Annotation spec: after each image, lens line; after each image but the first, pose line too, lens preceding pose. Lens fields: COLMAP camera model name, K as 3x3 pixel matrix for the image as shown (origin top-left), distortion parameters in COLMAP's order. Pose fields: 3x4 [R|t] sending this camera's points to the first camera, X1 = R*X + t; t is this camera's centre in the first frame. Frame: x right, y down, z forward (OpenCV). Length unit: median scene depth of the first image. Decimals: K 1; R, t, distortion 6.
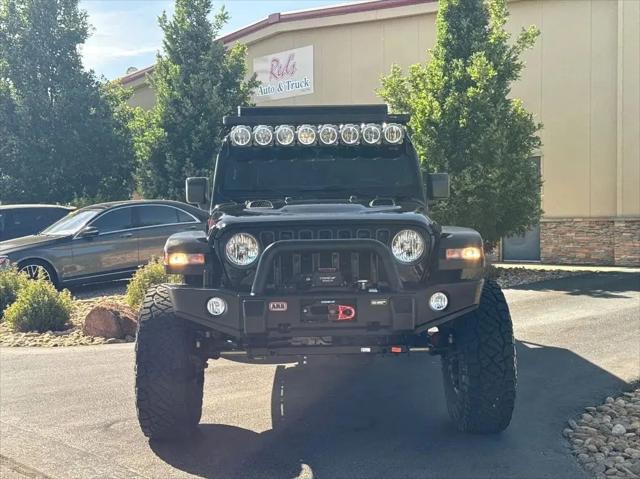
lens RADIAL K [[872.7, 0, 320.0], [0, 872.7, 239.5], [0, 0, 1]] dist [0.209031, -0.454329]
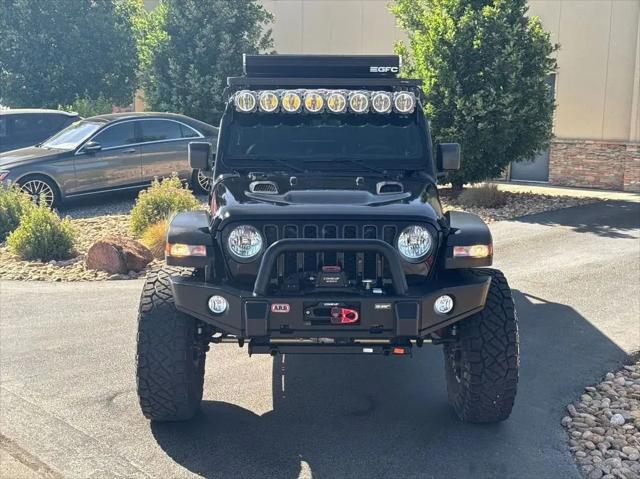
lens RADIAL K [[872.7, 0, 320.0], [0, 872.7, 239.5], [0, 0, 1]] dist [0.209031, -0.454329]
pose [[0.999688, 0.024709, -0.003660, -0.001121], [-0.023997, 0.990704, 0.133898, -0.087161], [0.006934, -0.133769, 0.990988, 0.022196]]
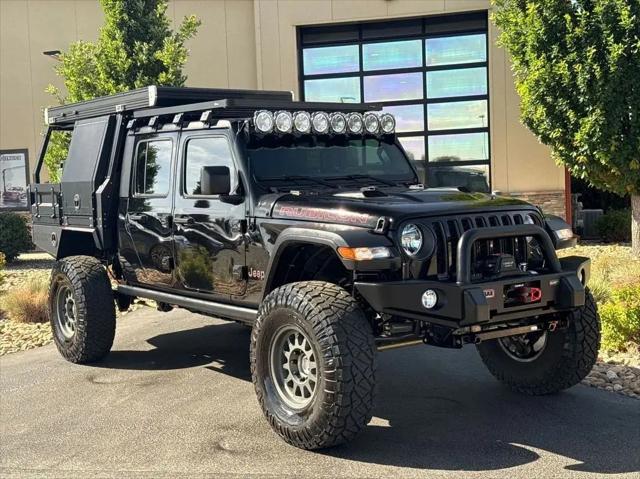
lens RADIAL K [[872.7, 0, 320.0], [0, 872.7, 239.5], [0, 0, 1]] dist [0.209031, -0.454329]
pose [[0.804789, -0.050430, 0.591415, -0.527431], [0.040718, 0.998728, 0.029753, -0.016283], [-0.592163, 0.000136, 0.805818, 0.192647]]
